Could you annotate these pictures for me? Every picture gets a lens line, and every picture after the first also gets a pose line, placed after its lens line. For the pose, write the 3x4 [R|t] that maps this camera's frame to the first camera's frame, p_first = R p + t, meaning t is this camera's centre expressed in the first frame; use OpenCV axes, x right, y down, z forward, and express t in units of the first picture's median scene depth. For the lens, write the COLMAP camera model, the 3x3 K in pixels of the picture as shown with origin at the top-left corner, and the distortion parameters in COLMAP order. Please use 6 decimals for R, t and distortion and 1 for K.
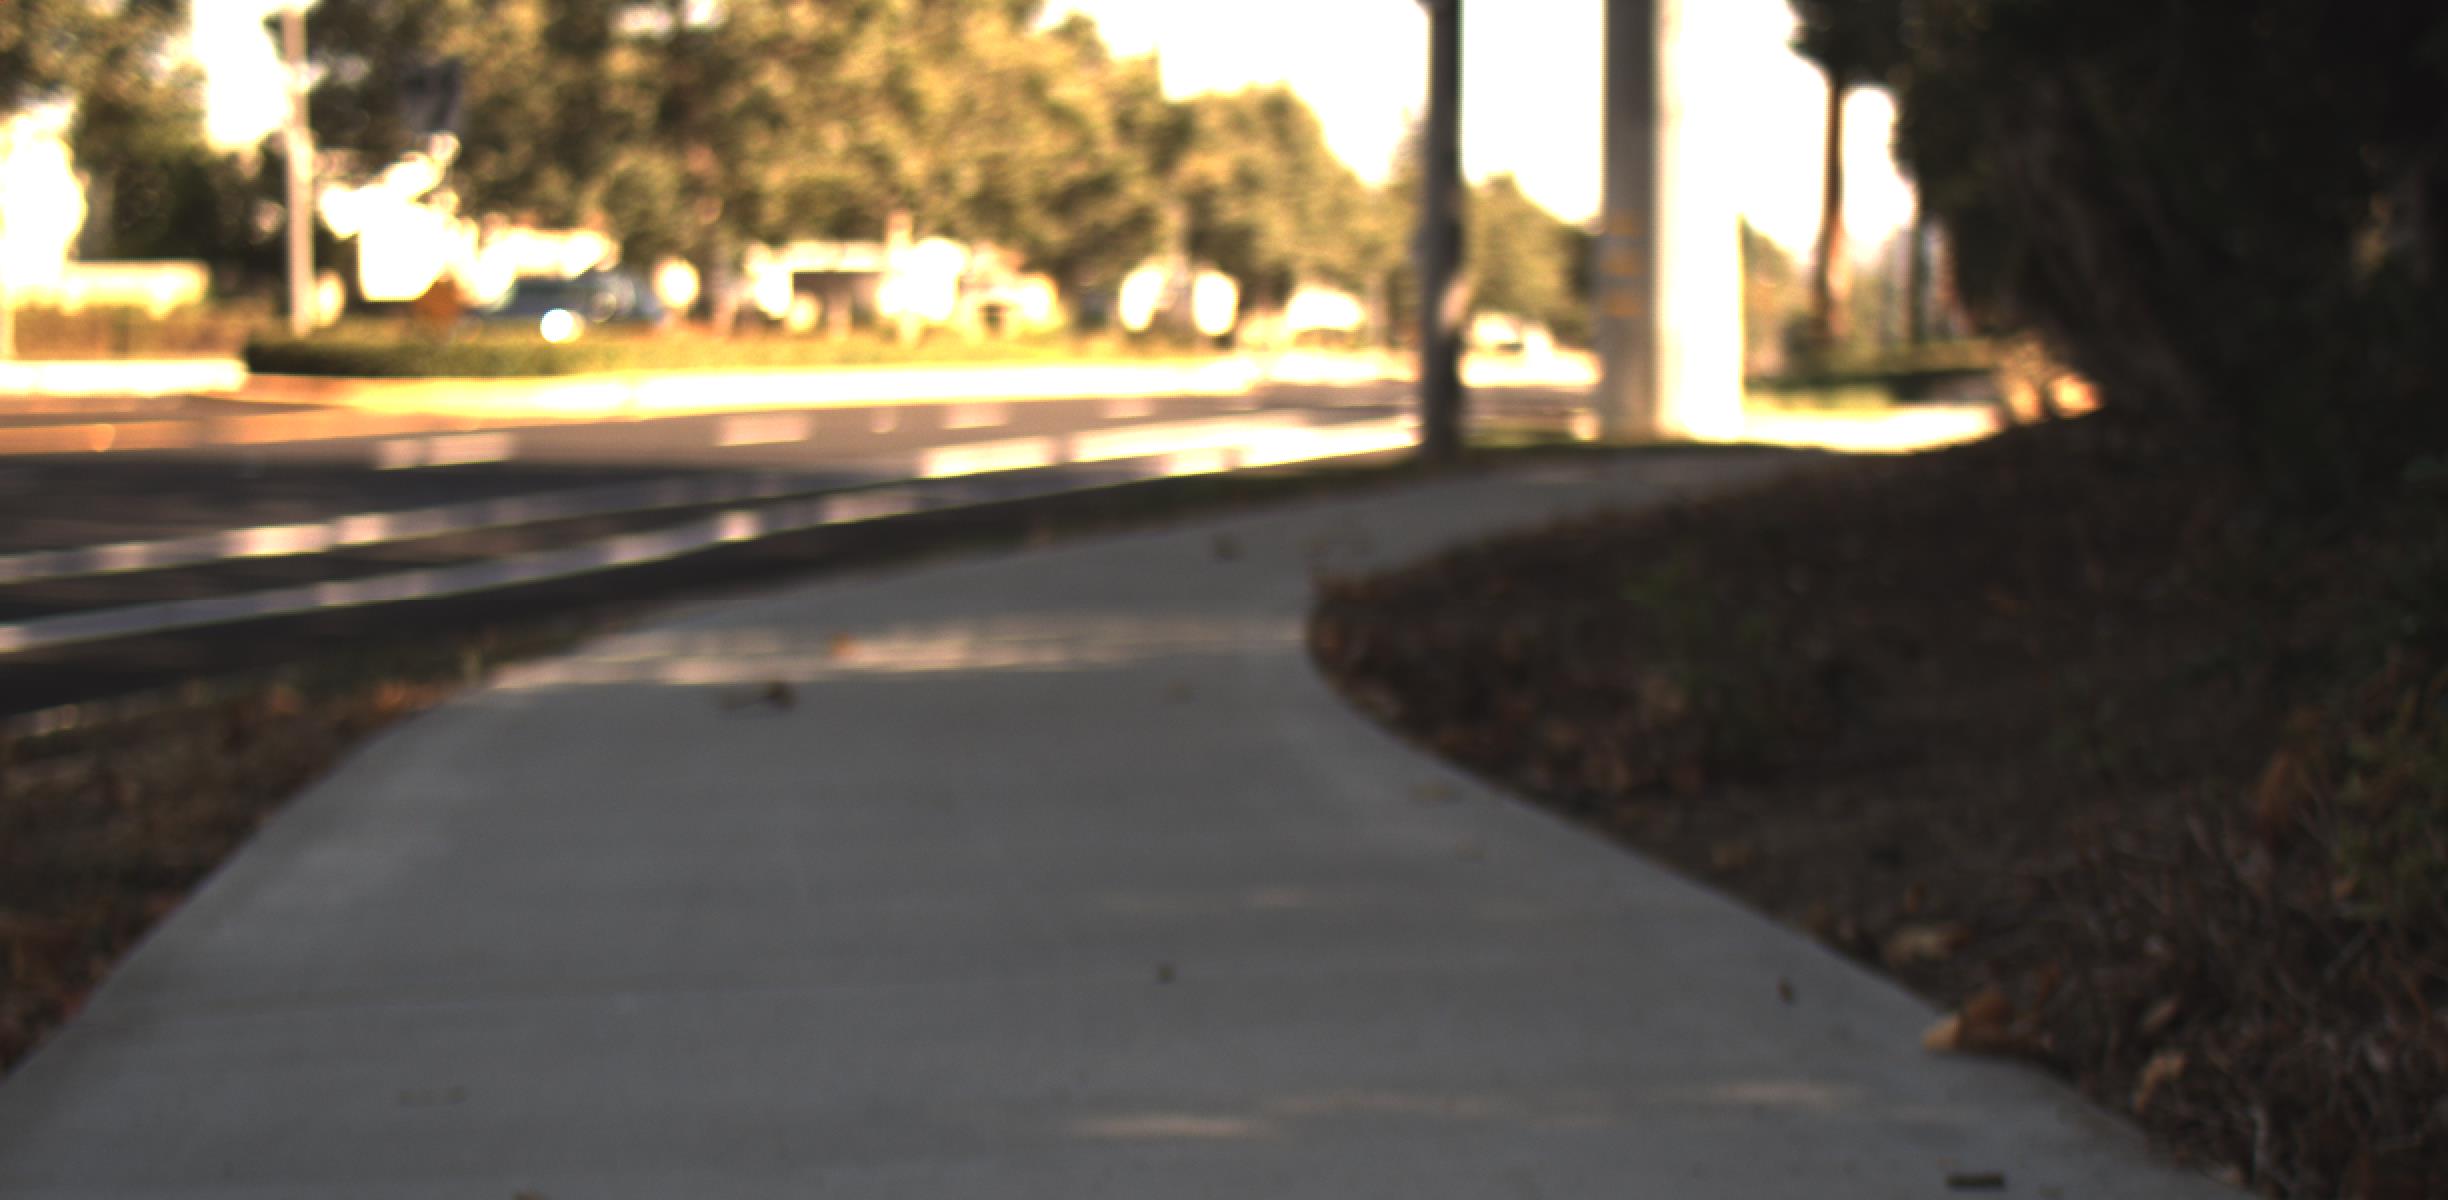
lens RADIAL K [[5236.4, 0, 1224.0], [0, 5236.4, 600.0], [0, 0, 1]] dist [-0.009393, 0.217491]
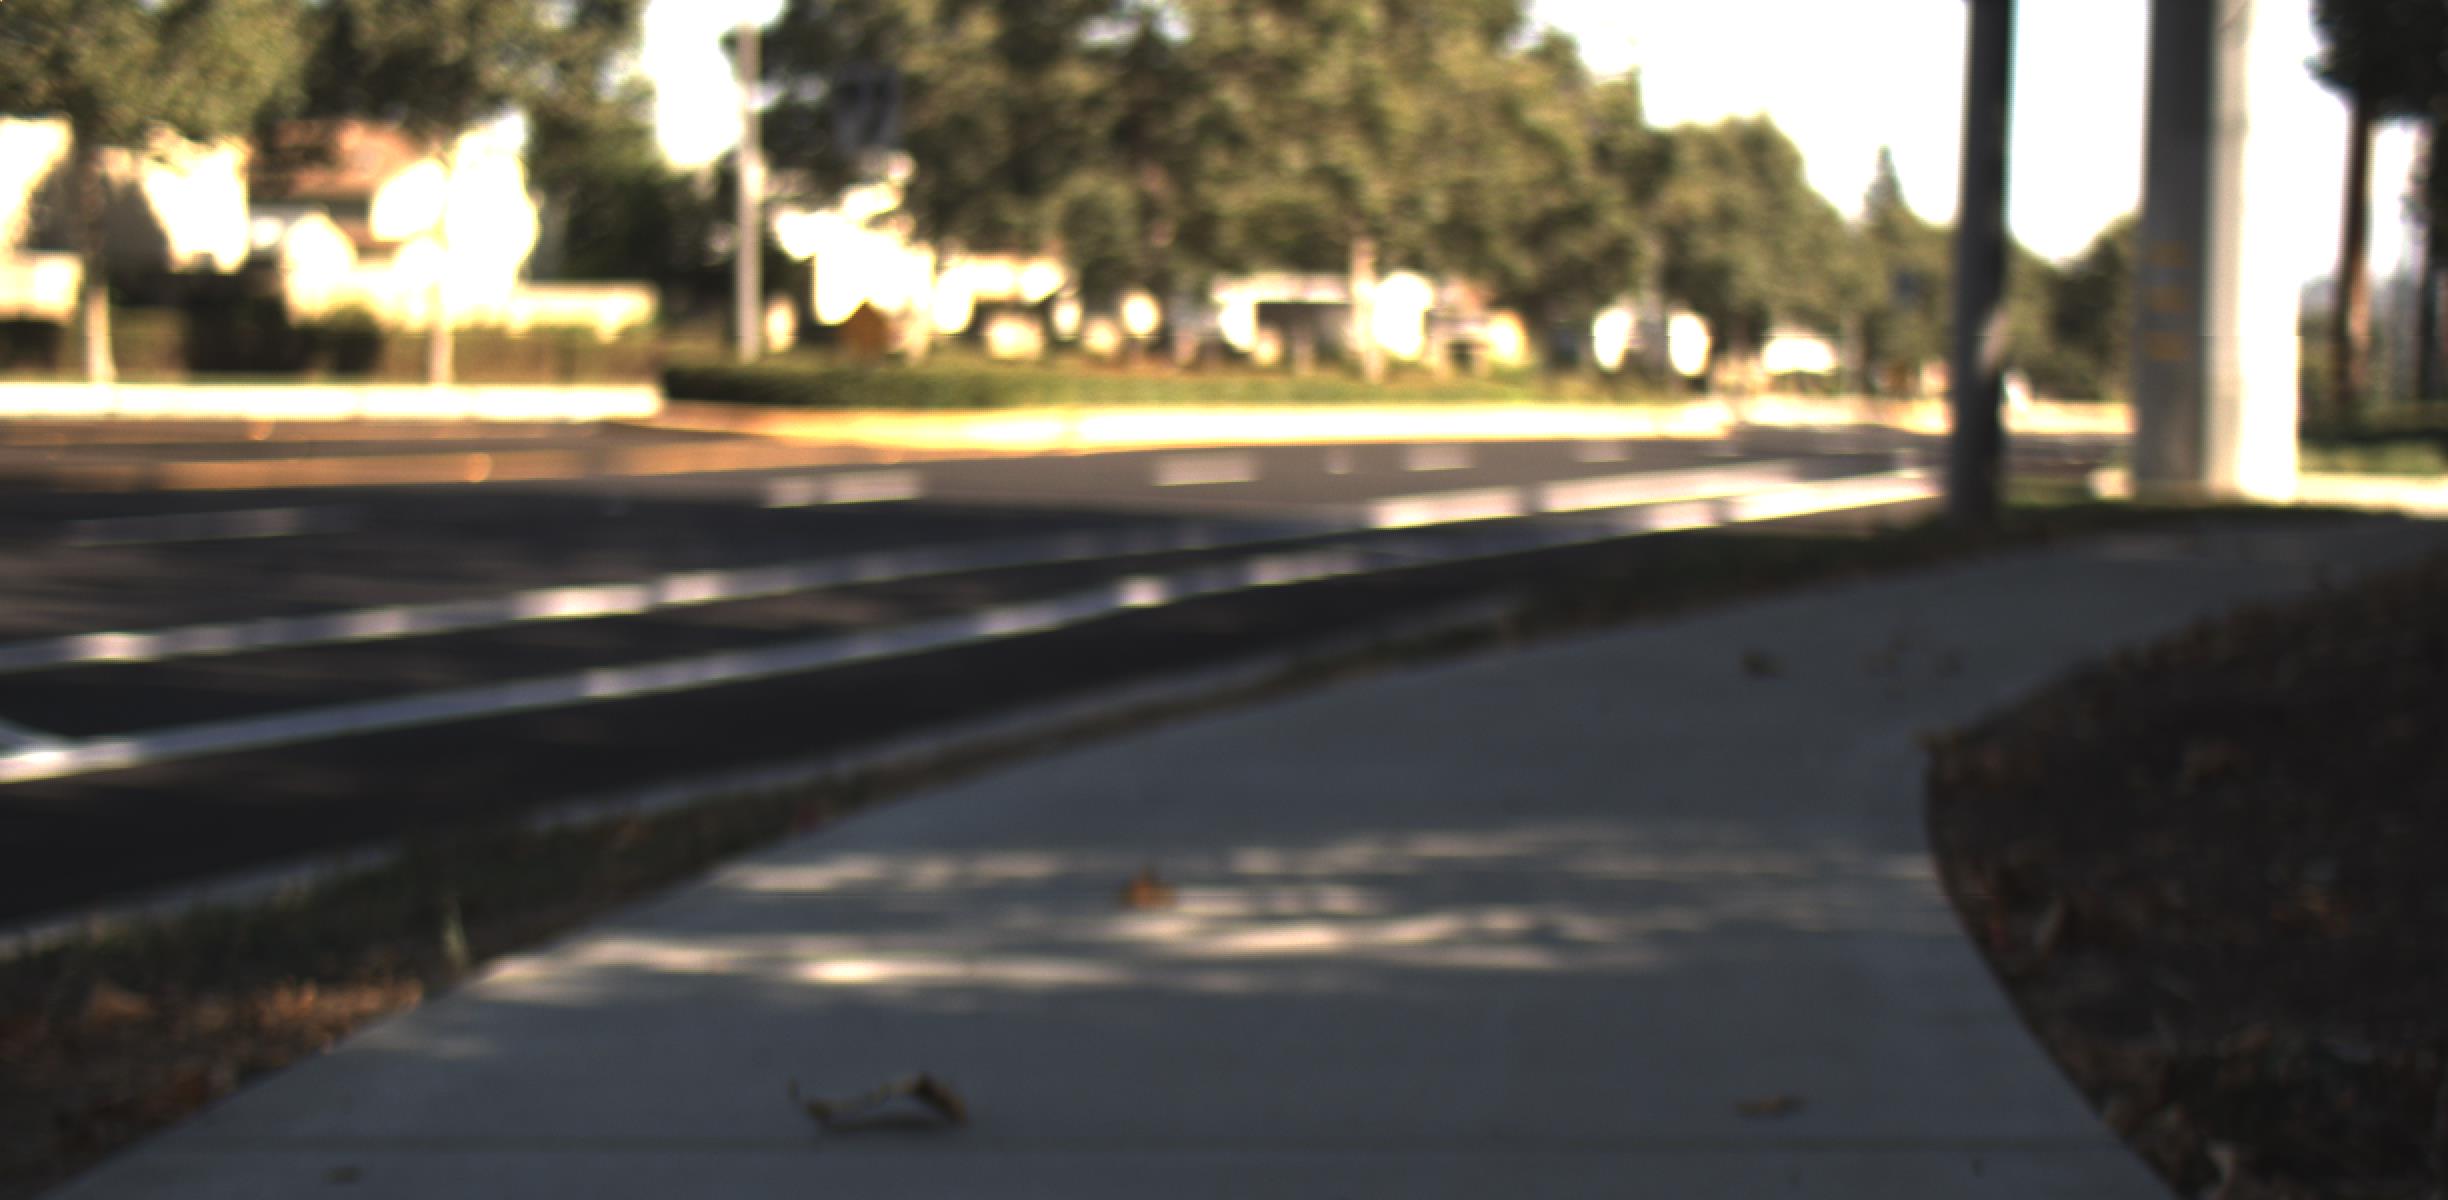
lens RADIAL K [[4200.7, 0, 1226.6], [0, 4200.7, 777.6], [0, 0, 1]] dist [-0.027779, -0.097727]
pose [[0.994724, 0.024328, -0.099661, -0.008392], [-0.019856, 0.998761, 0.045625, -0.010784], [0.100647, -0.043406, 0.993975, 0.234824]]
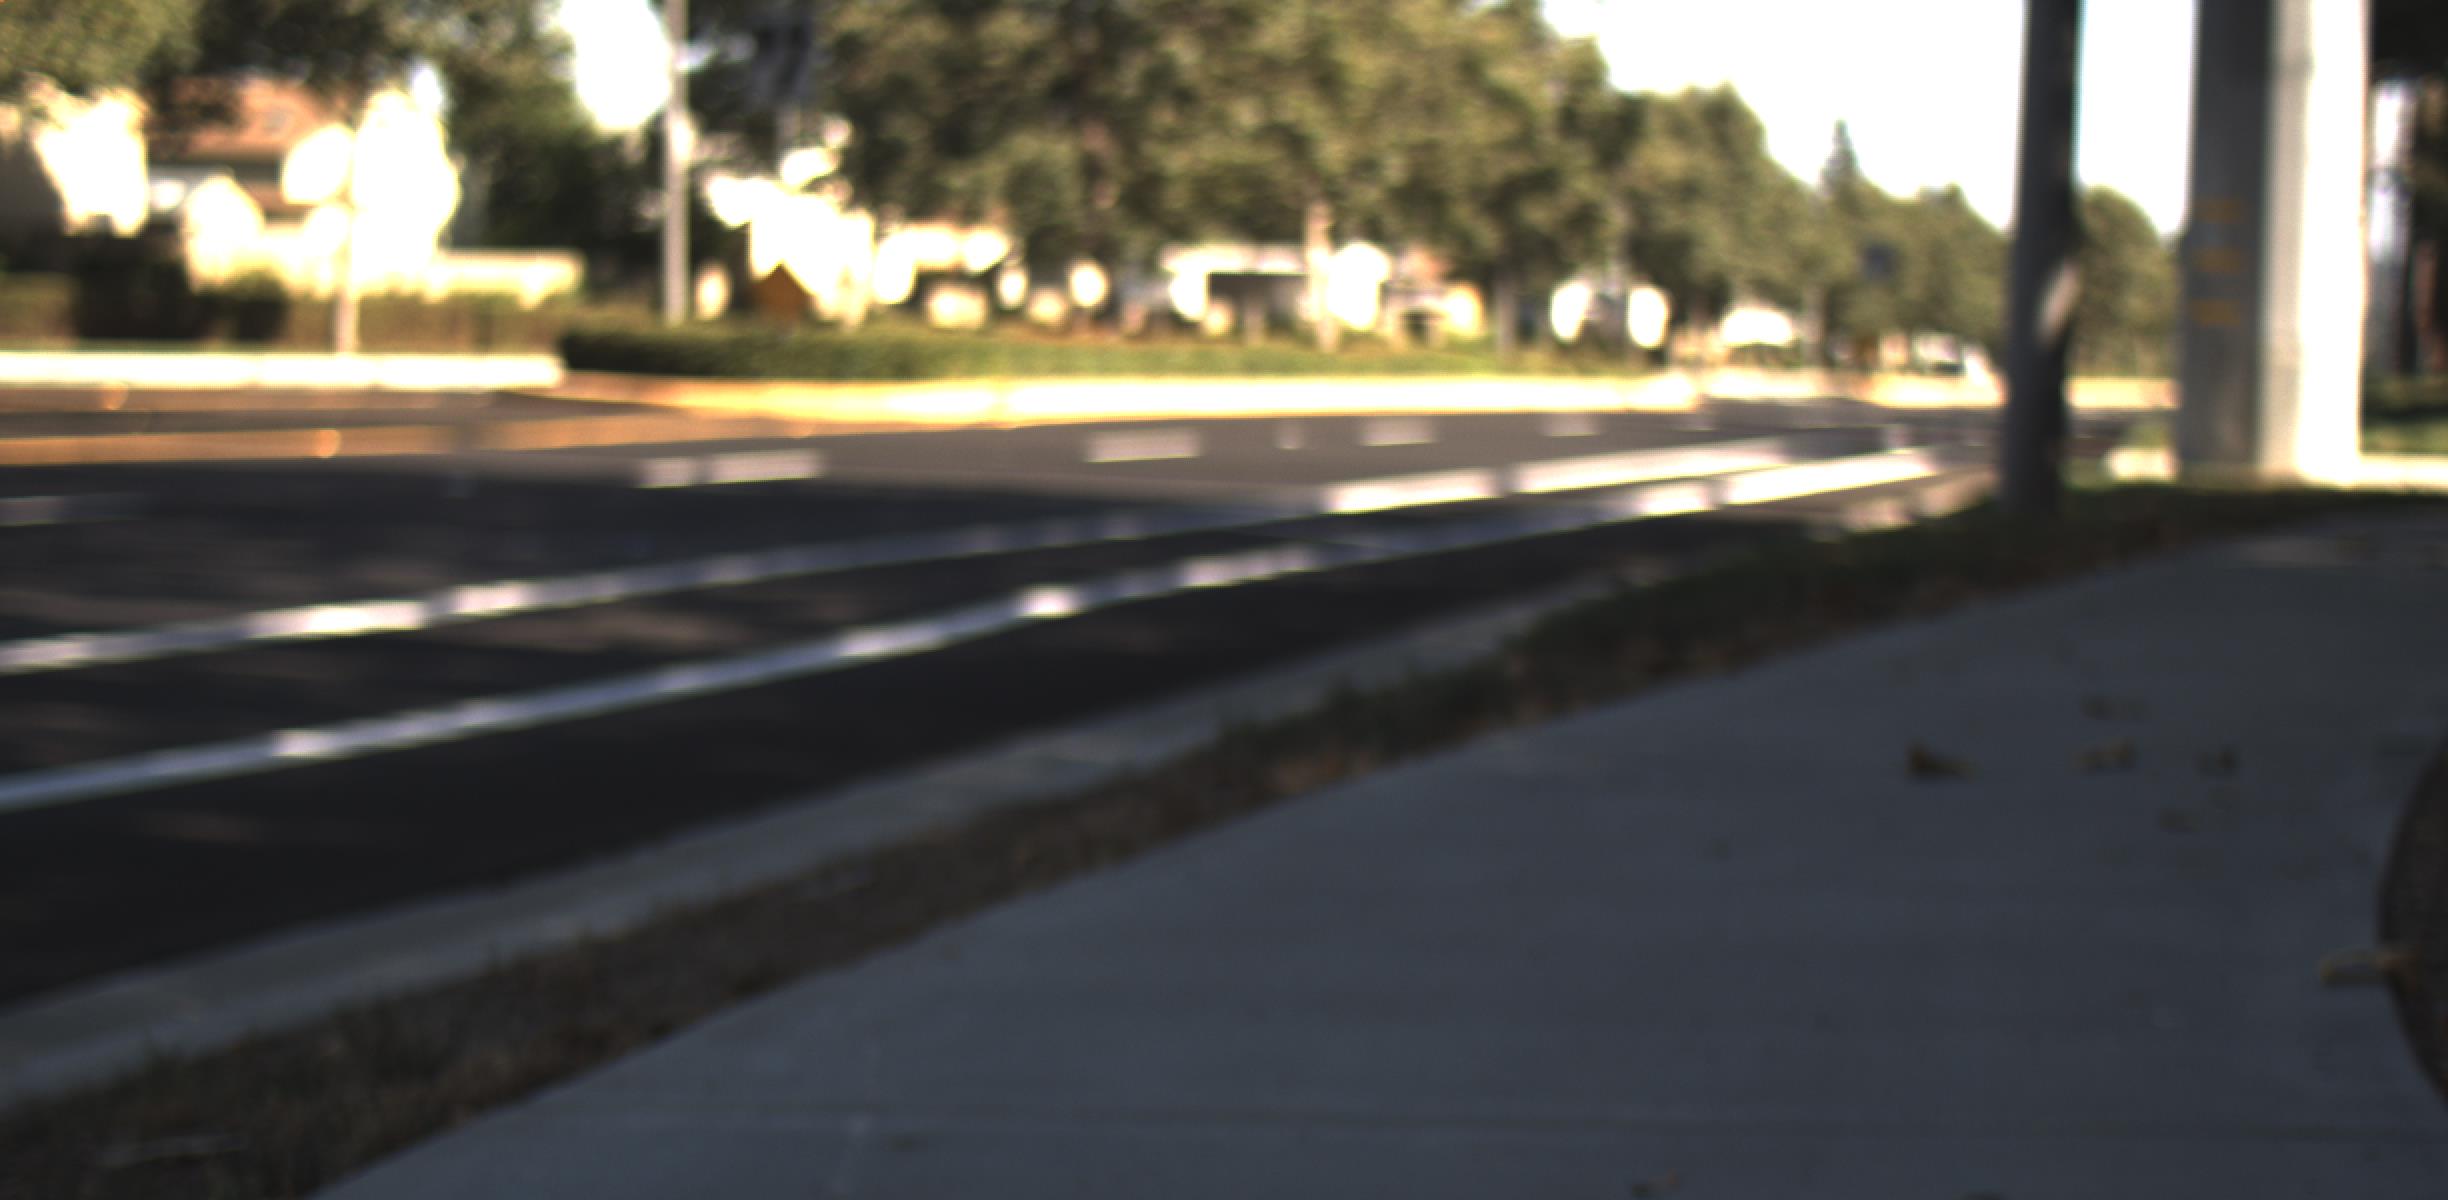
lens RADIAL K [[3622.7, 0, 1224.0], [0, 3622.7, 600.0], [0, 0, 1]] dist [-0.027331, -0.010600]
pose [[0.995426, 0.023525, -0.092595, -0.018819], [-0.022026, 0.999610, 0.017175, -0.016145], [0.092963, -0.015057, 0.995556, 0.375668]]
